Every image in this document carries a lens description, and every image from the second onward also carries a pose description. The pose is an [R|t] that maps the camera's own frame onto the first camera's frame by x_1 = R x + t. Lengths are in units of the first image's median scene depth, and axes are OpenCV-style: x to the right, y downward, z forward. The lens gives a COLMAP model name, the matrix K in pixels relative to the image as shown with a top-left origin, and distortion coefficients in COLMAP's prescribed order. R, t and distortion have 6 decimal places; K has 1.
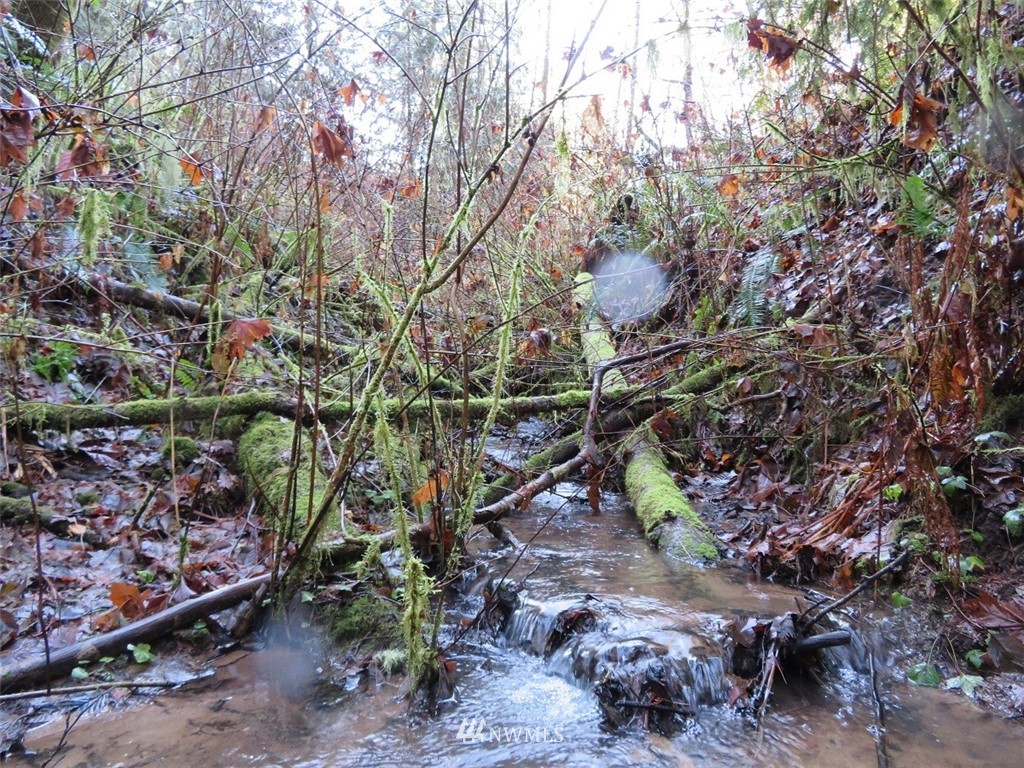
lens RADIAL K [[736.0, 0, 512.0], [0, 736.0, 384.0], [0, 0, 1]] dist [-0.003412, -0.002286]
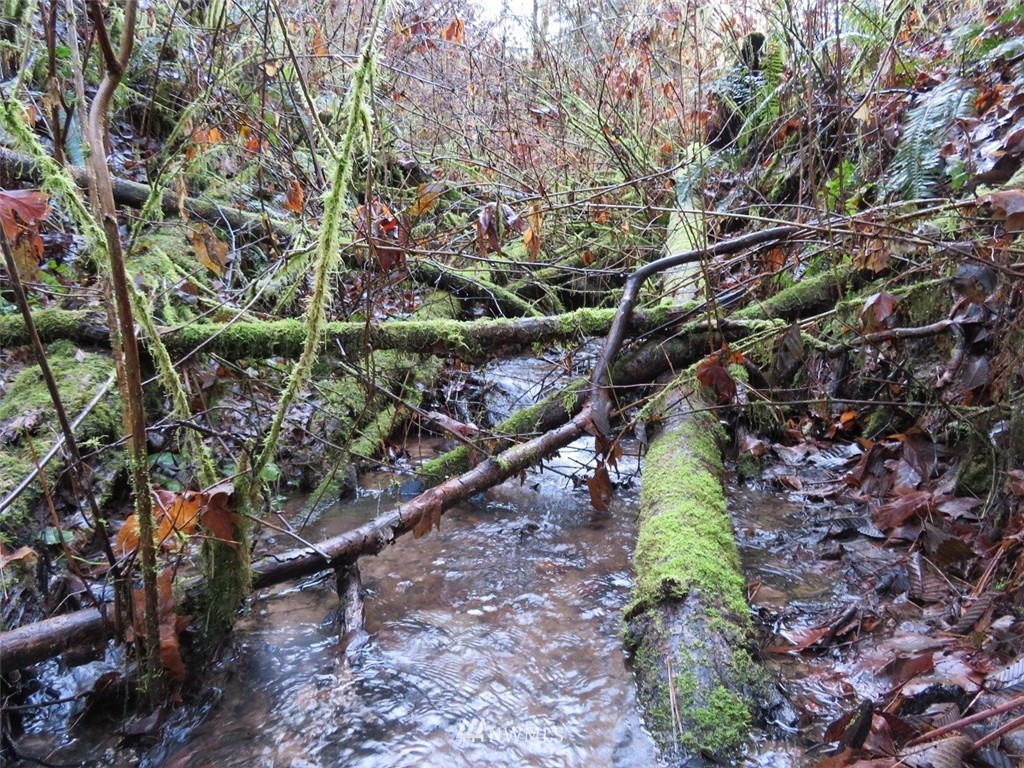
lens RADIAL K [[736.0, 0, 512.0], [0, 736.0, 384.0], [0, 0, 1]] dist [-0.003412, -0.002286]
pose [[0.981636, 0.034201, -0.187671, 0.140089], [-0.007193, 0.989734, 0.142744, -0.015829], [0.190626, -0.138773, 0.971804, 0.378459]]
